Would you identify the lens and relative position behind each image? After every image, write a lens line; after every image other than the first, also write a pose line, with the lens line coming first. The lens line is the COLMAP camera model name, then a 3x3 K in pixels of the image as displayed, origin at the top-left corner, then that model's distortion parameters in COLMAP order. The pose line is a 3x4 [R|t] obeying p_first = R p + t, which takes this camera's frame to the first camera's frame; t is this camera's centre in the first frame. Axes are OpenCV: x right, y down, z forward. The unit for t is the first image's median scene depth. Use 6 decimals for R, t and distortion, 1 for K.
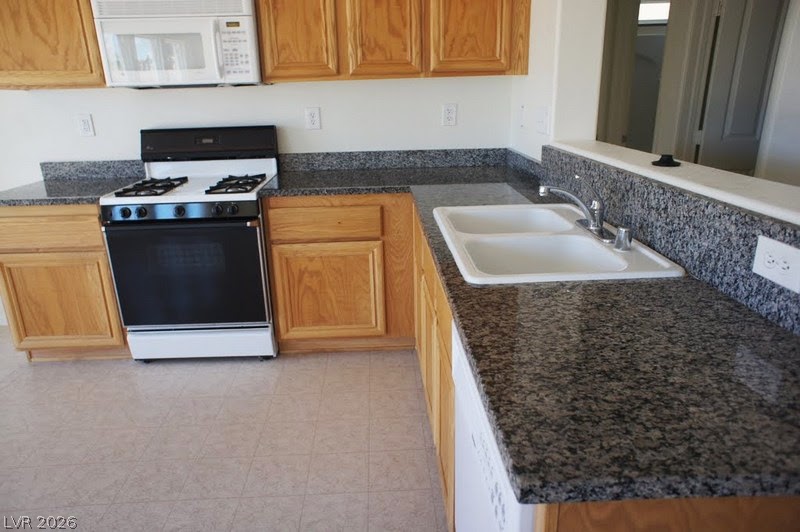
lens RADIAL K [[541.9, 0, 395.8], [0, 541.9, 263.1], [0, 0, 1]] dist [-0.073043, 0.096454]
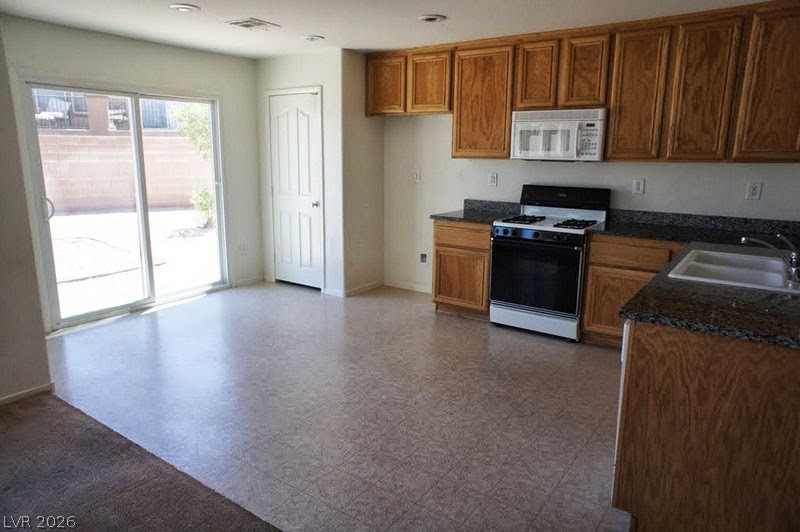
lens RADIAL K [[541.9, 0, 395.8], [0, 541.9, 263.1], [0, 0, 1]] dist [-0.073043, 0.096454]
pose [[0.789946, 0.154282, -0.593449, 0.236352], [-0.214222, 0.976282, -0.031343, 0.123427], [0.574538, 0.151889, 0.804261, -0.528901]]
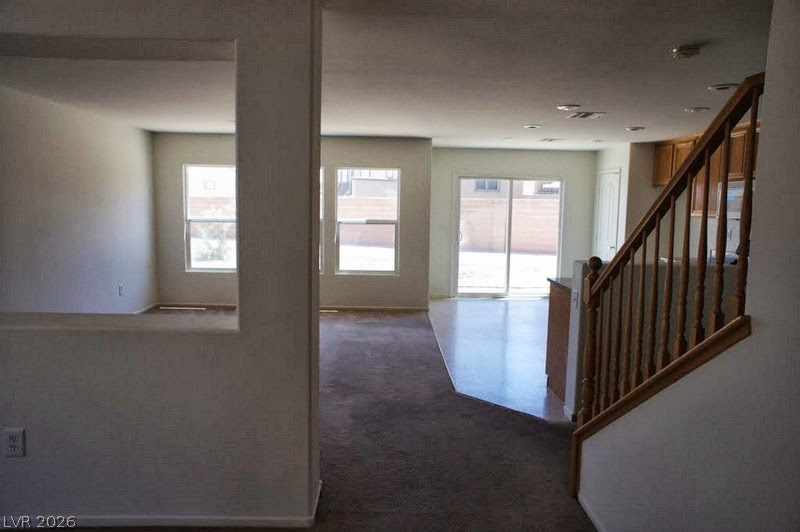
lens RADIAL K [[541.9, 0, 395.8], [0, 541.9, 263.1], [0, 0, 1]] dist [-0.073043, 0.096454]
pose [[-0.023851, 0.128696, -0.991397, 1.695565], [-0.323848, 0.937211, 0.129453, -0.007771], [0.945808, 0.324150, 0.019325, -0.247389]]
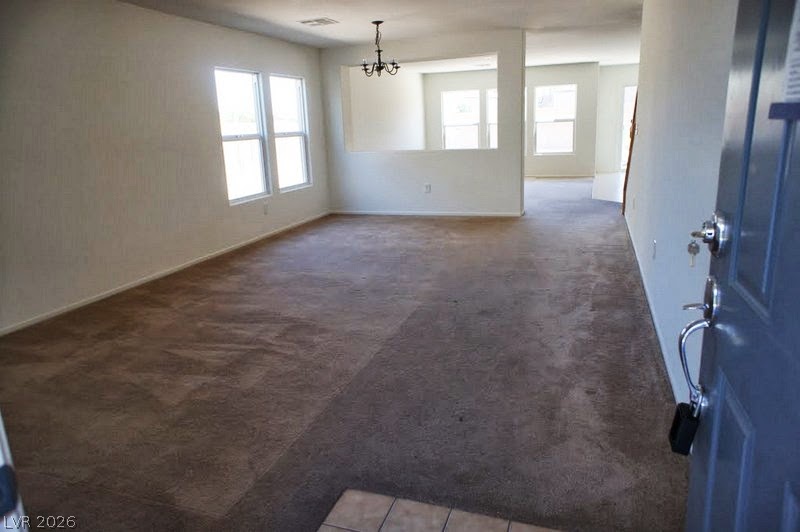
lens RADIAL K [[541.9, 0, 395.8], [0, 541.9, 263.1], [0, 0, 1]] dist [-0.073043, 0.096454]
pose [[-0.364930, 0.258960, -0.894296, 3.519326], [-0.237631, 0.902820, 0.358397, -0.007858], [0.900199, 0.343302, -0.267929, -0.004799]]
